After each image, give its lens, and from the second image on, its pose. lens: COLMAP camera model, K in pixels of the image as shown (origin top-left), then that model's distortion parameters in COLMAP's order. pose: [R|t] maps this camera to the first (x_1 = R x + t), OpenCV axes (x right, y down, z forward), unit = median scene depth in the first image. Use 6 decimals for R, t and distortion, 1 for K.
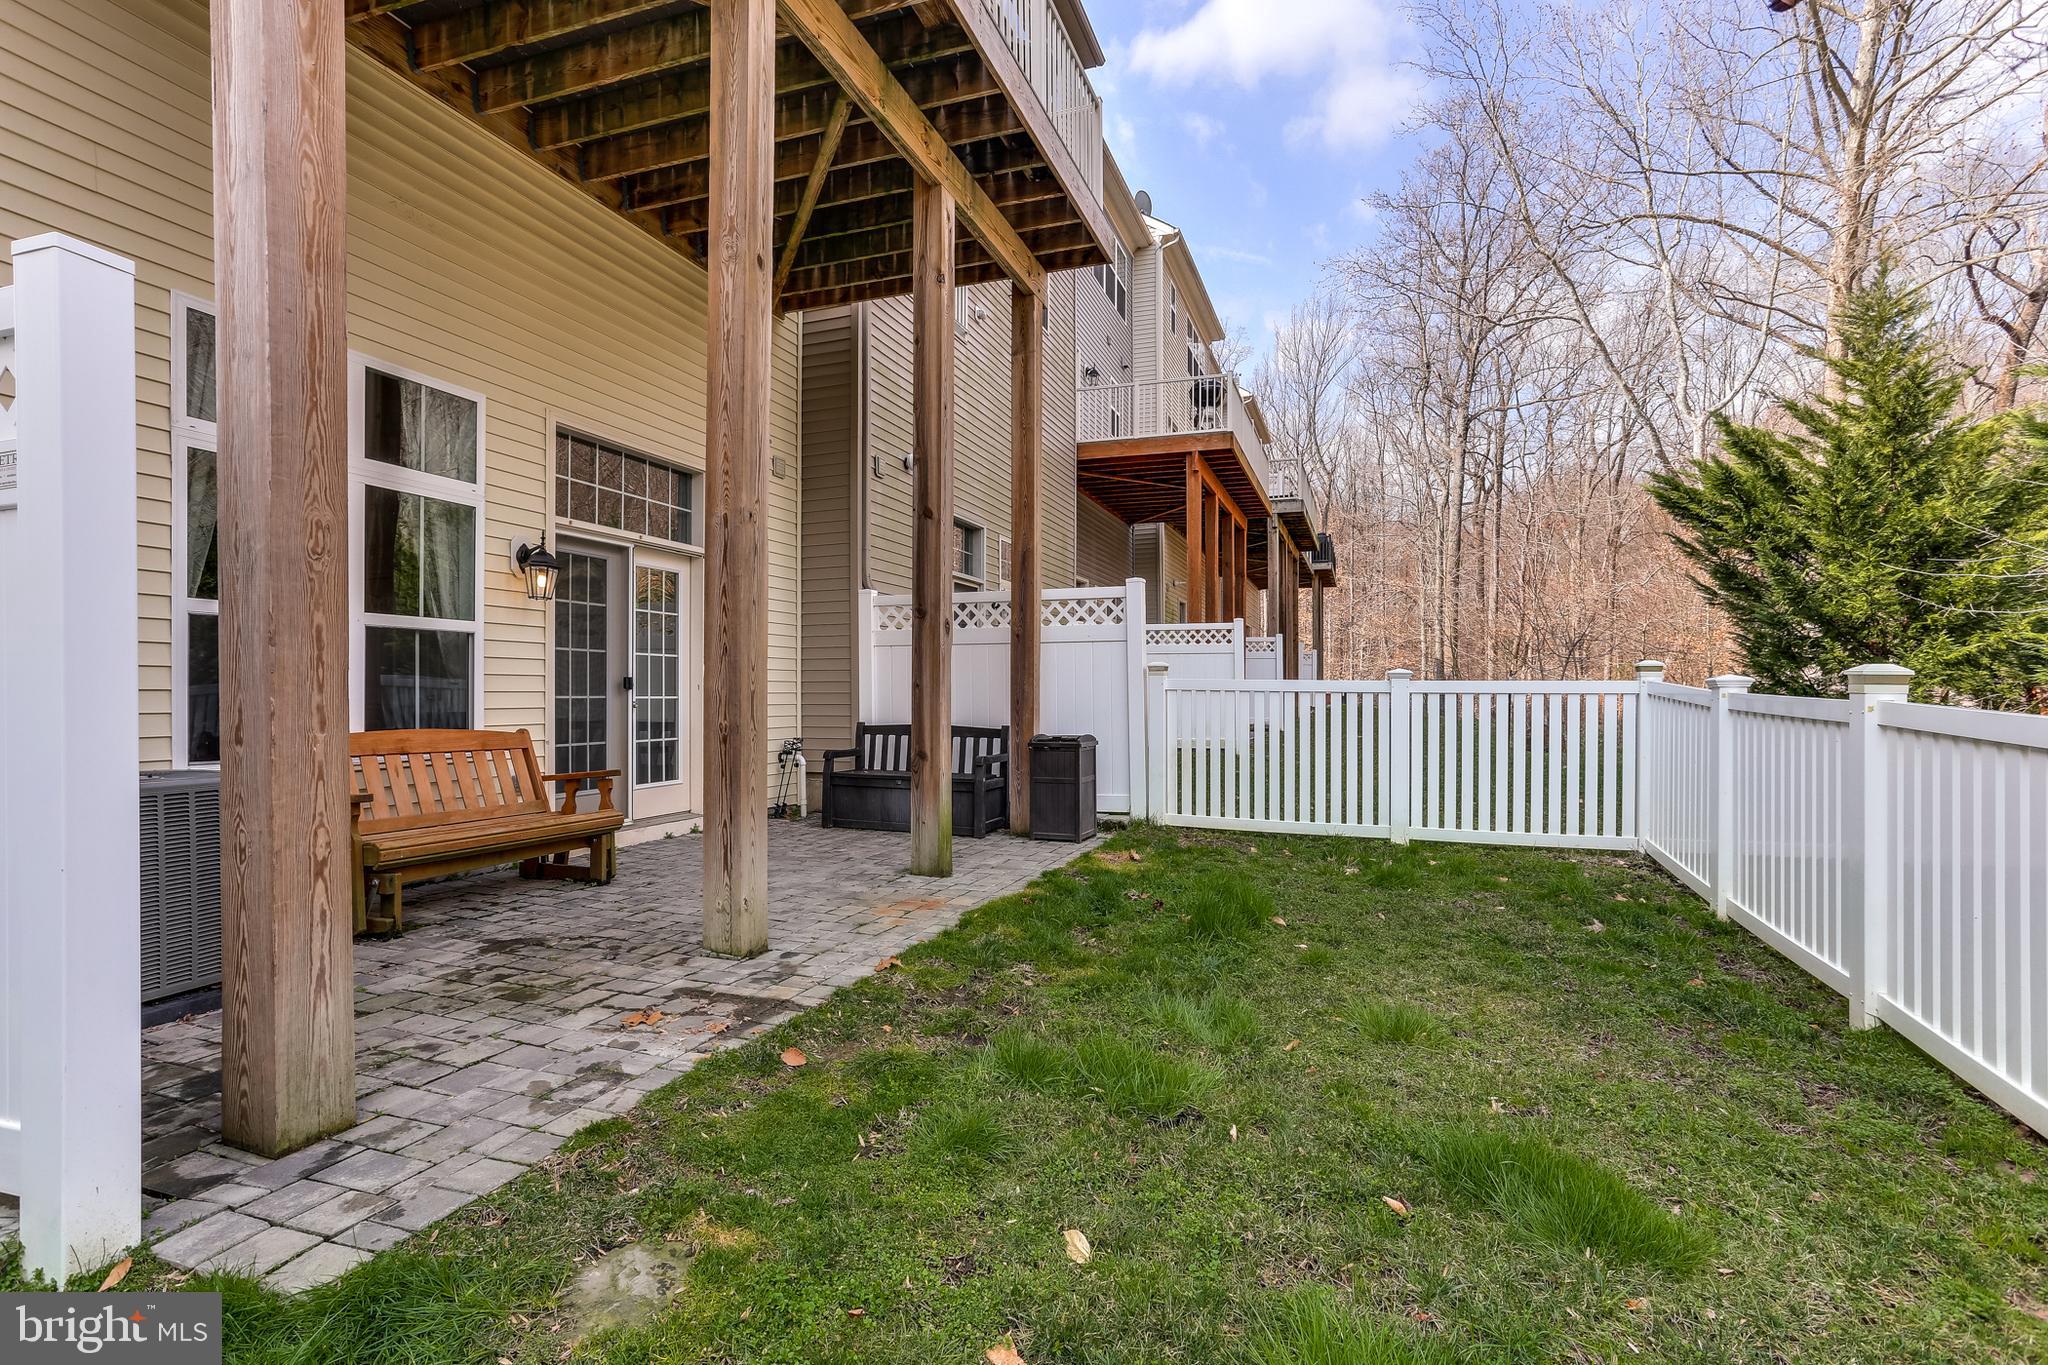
lens RADIAL K [[1005.3, 0, 1017.2], [0, 1005.3, 689.4], [0, 0, 1]] dist [-0.059189, 0.035837]
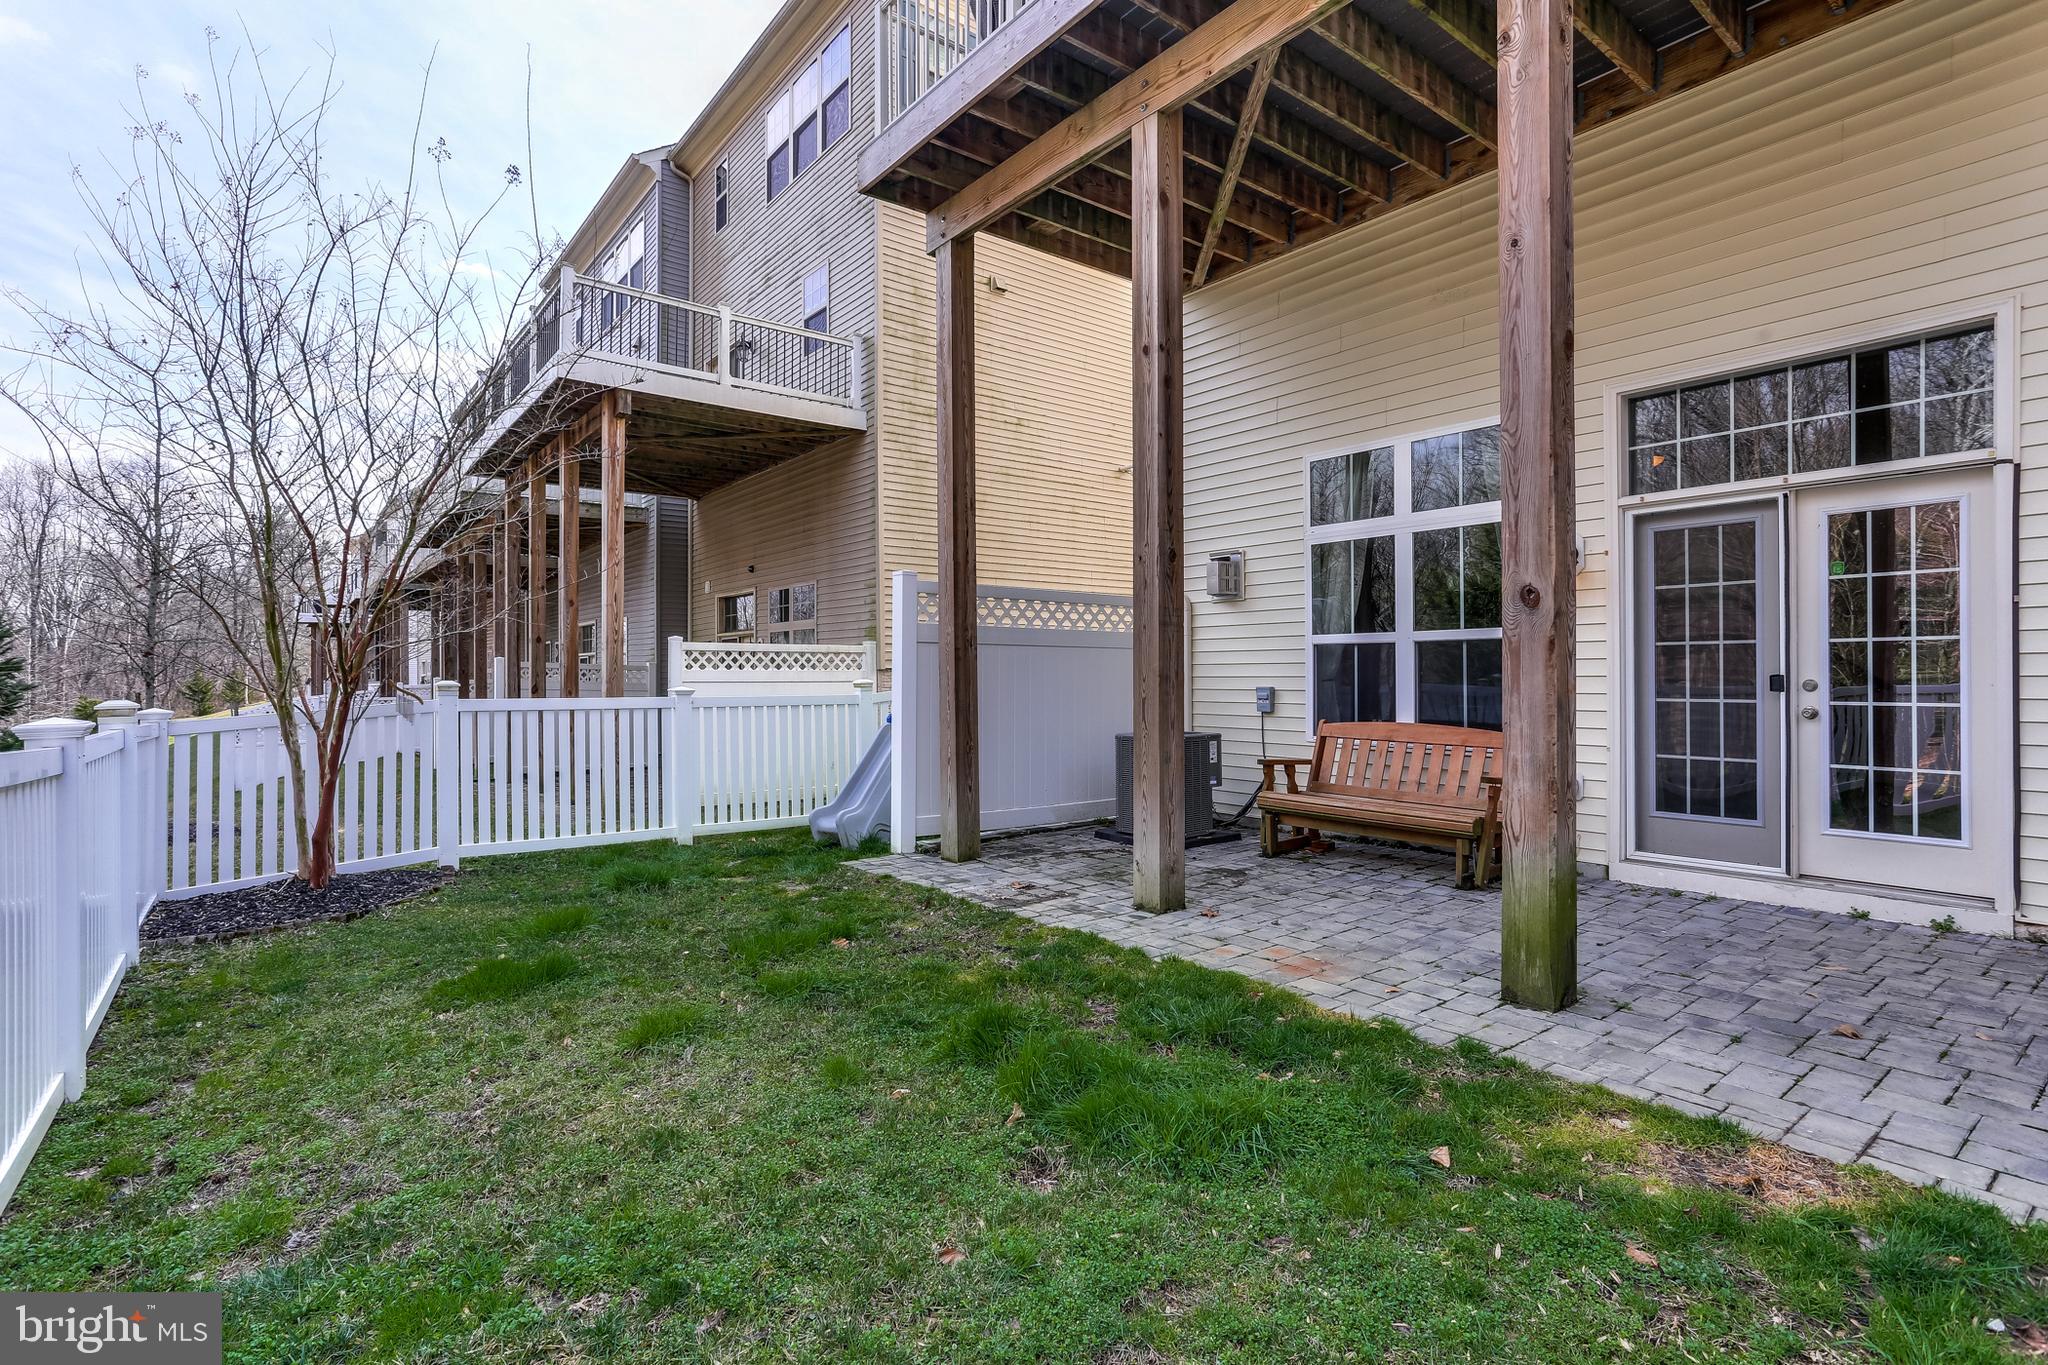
lens RADIAL K [[982.0, 0, 1015.4], [0, 982.0, 682.5], [0, 0, 1]] dist [-0.035059, 0.030918]
pose [[-0.540446, 0.004743, -0.841365, 0.938479], [0.008420, 0.999965, 0.000228, -0.021720], [0.841337, -0.006961, -0.540467, 1.671741]]
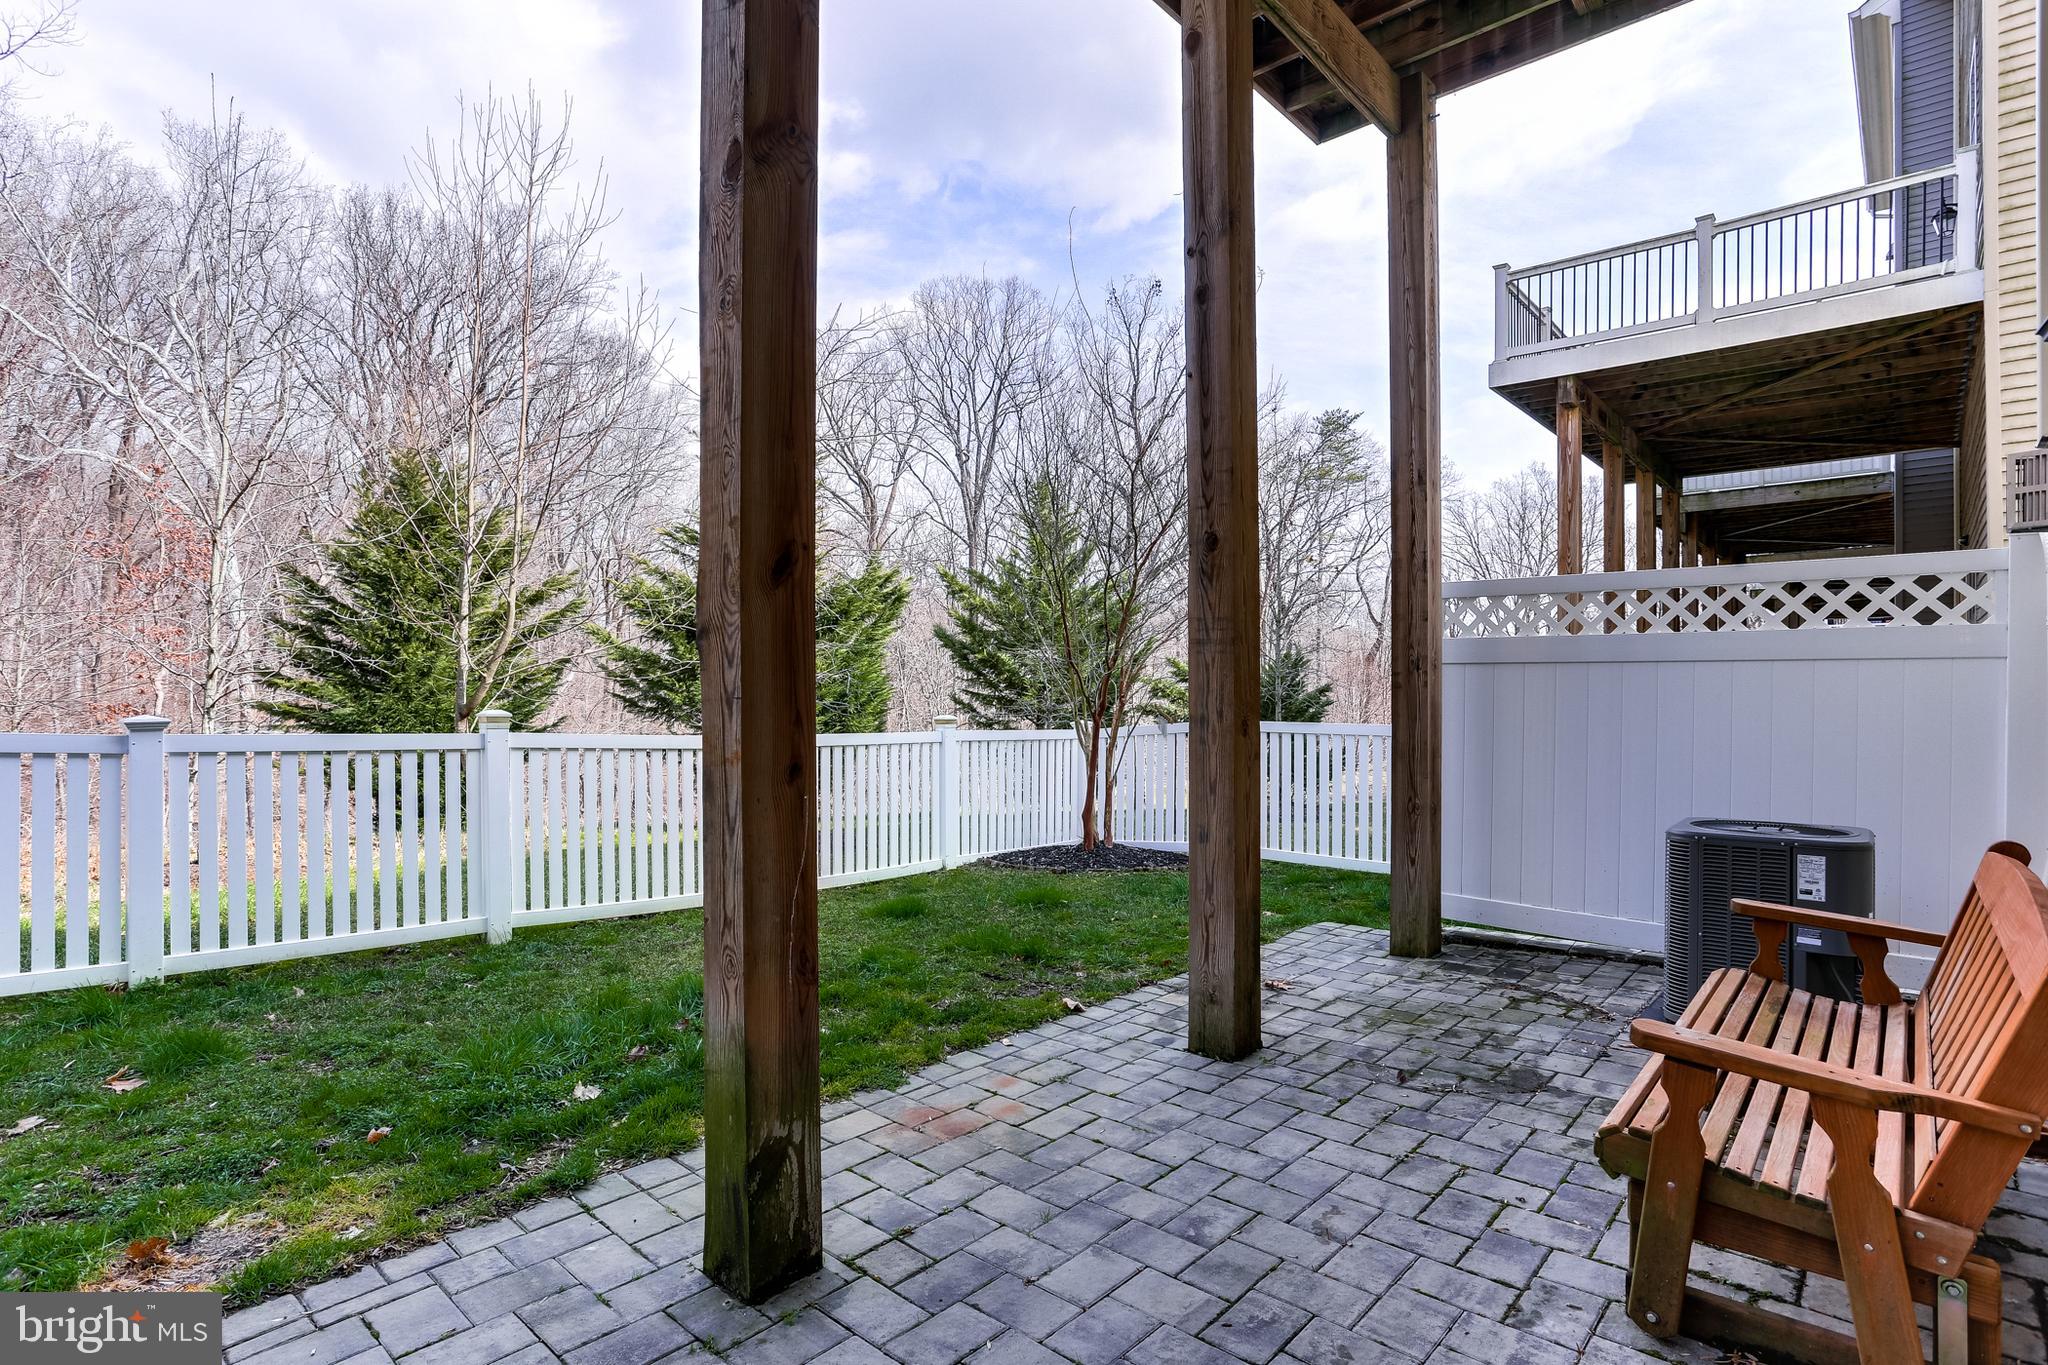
lens RADIAL K [[1005.3, 0, 1017.2], [0, 1005.3, 689.4], [0, 0, 1]] dist [-0.059189, 0.035837]
pose [[-0.923108, 0.007650, 0.384465, -0.499346], [0.002198, 0.999891, -0.014617, -0.041044], [-0.384535, -0.012648, -0.923024, 2.070904]]
